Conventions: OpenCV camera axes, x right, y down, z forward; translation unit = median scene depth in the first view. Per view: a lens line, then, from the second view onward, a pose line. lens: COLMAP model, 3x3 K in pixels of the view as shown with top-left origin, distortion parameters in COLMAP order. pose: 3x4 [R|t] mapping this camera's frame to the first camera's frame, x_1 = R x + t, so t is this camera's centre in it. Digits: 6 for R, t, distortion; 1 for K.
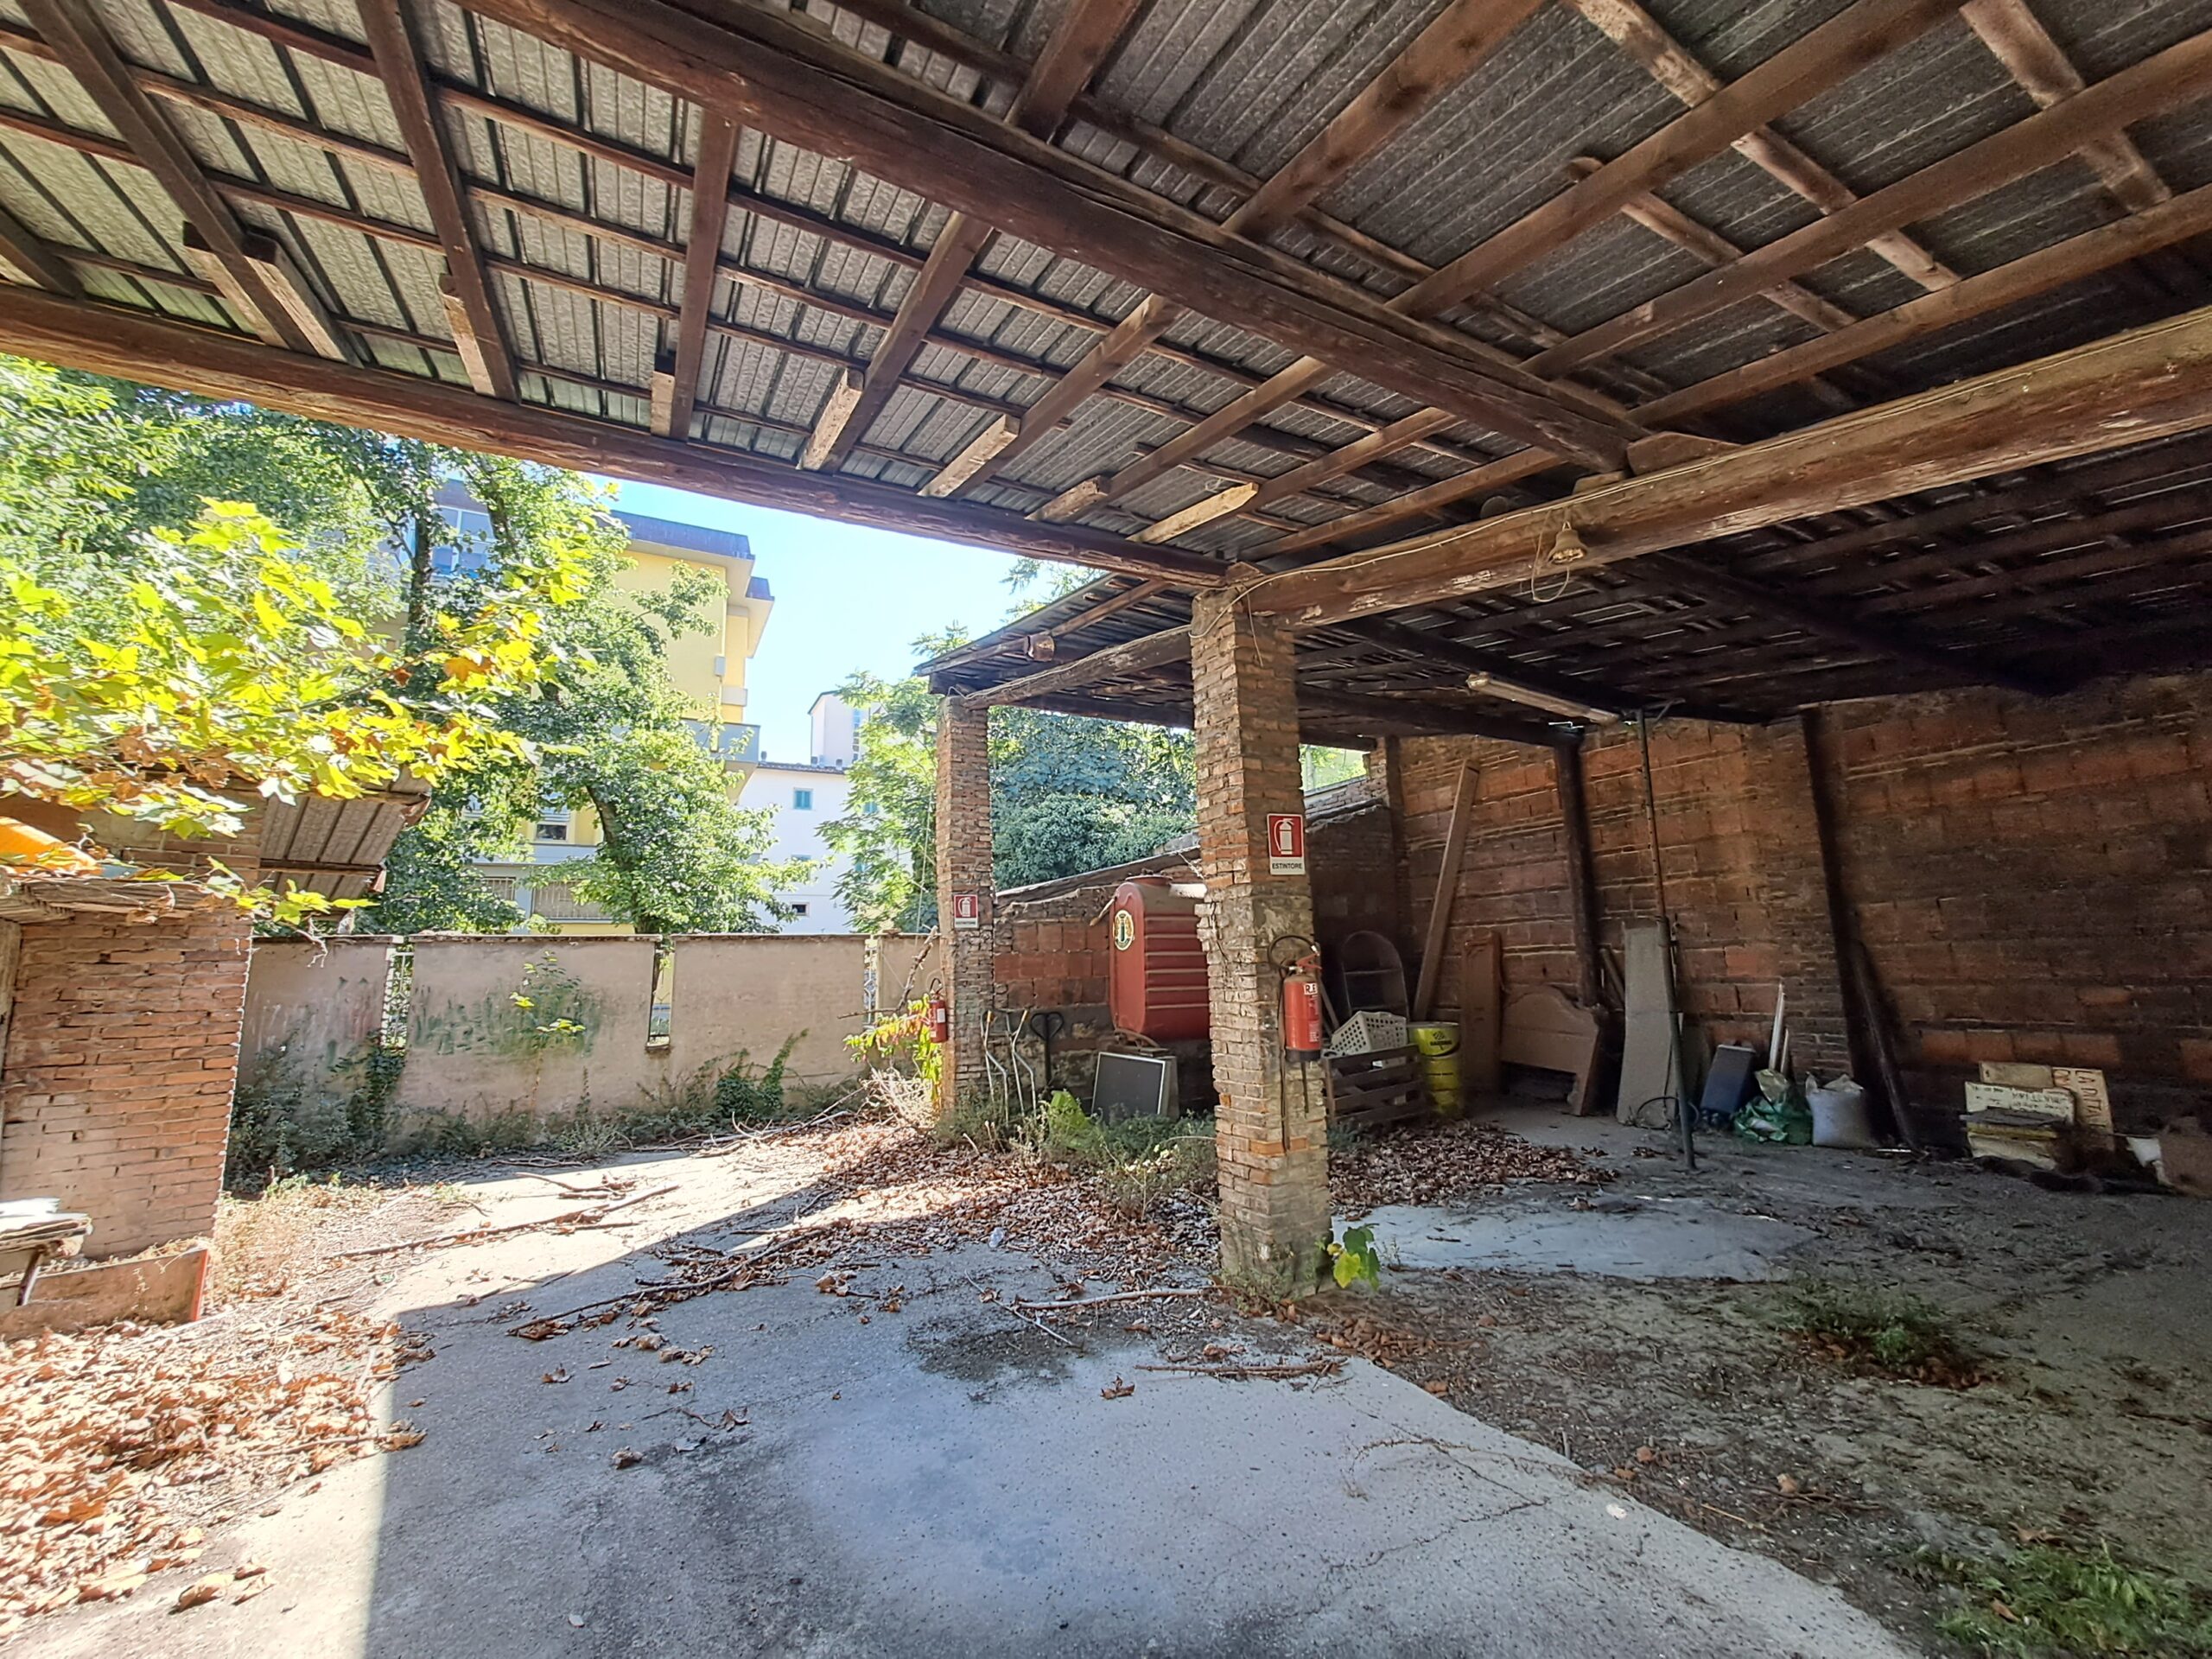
lens RADIAL K [[896.0, 0, 1096.6], [0, 896.0, 815.2], [0, 0, 1]] dist [-0.001649, 0.001266]
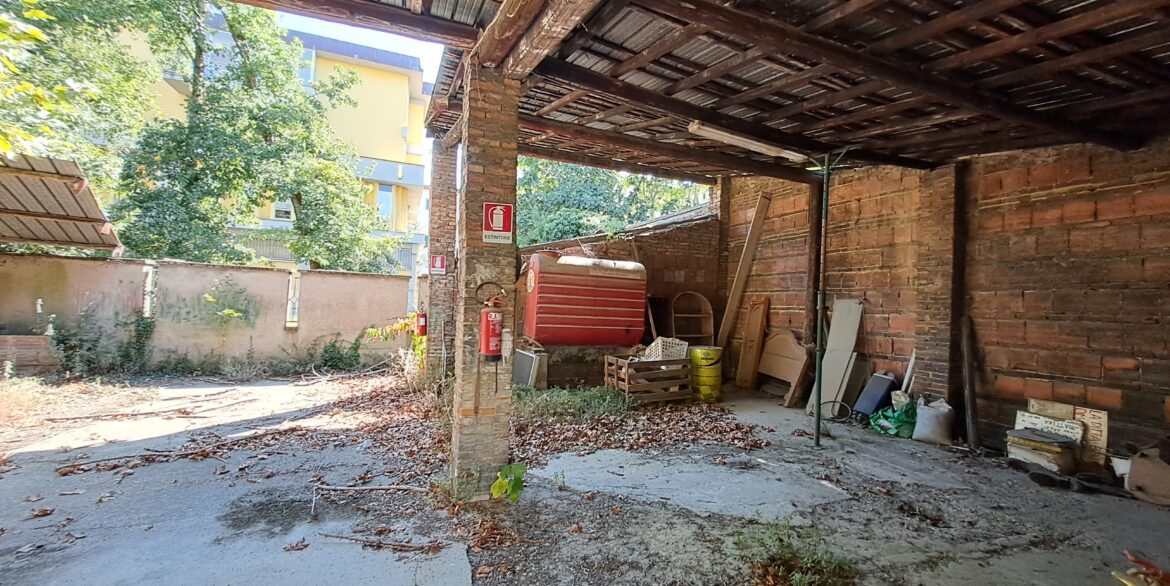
lens RADIAL K [[471.1, 0, 589.5], [0, 471.1, 289.4], [0, 0, 1]] dist [-0.003298, 0.002367]
pose [[0.991274, 0.063223, -0.115669, 0.308002], [-0.047177, 0.989510, 0.136544, 0.017915], [0.123088, -0.129895, 0.983858, 0.140414]]
